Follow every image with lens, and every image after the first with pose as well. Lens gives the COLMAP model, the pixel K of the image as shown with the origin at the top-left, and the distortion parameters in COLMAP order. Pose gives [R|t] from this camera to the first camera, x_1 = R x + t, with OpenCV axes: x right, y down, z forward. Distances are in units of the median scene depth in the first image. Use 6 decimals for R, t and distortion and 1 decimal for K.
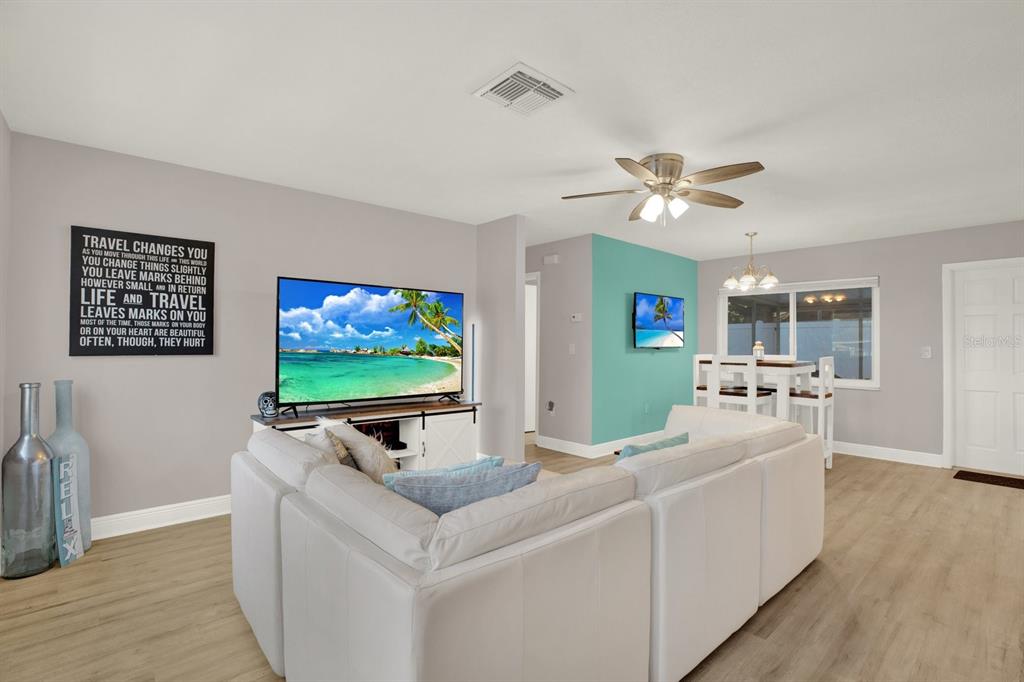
lens RADIAL K [[483.8, 0, 512.0], [0, 483.8, 341.0], [0, 0, 1]] dist [-0.000123, -0.000024]
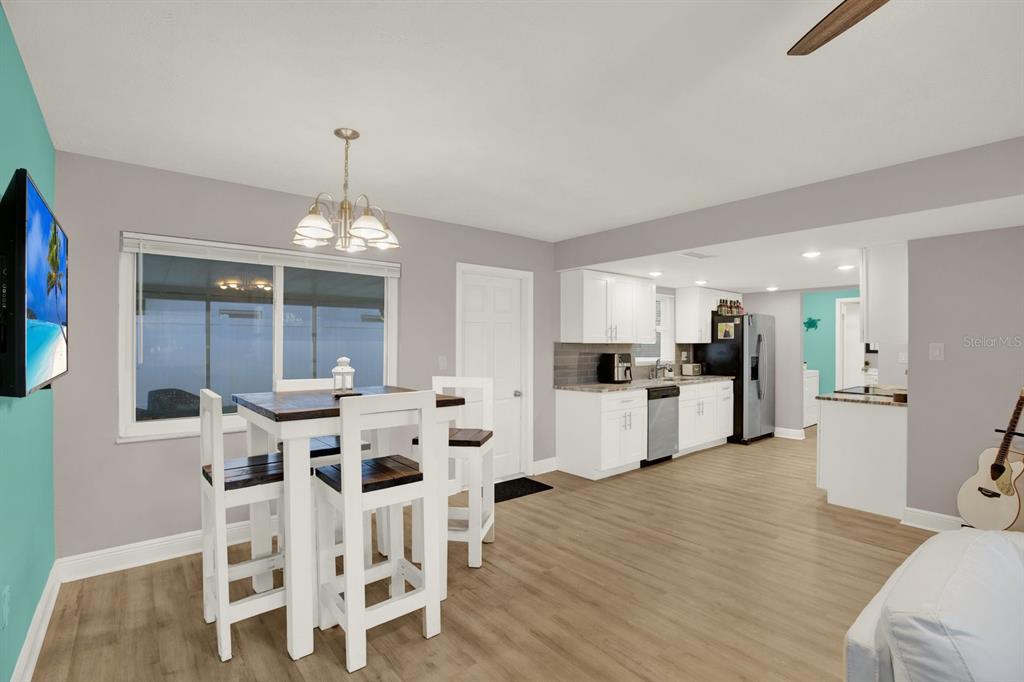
lens RADIAL K [[462.7, 0, 512.0], [0, 462.7, 341.0], [0, 0, 1]] dist [0.000006, -0.000025]
pose [[0.032416, -0.006524, 0.999453, 0.045390], [0.000339, 0.999979, 0.006516, -0.020398], [-0.999474, 0.000128, 0.032418, 0.859322]]
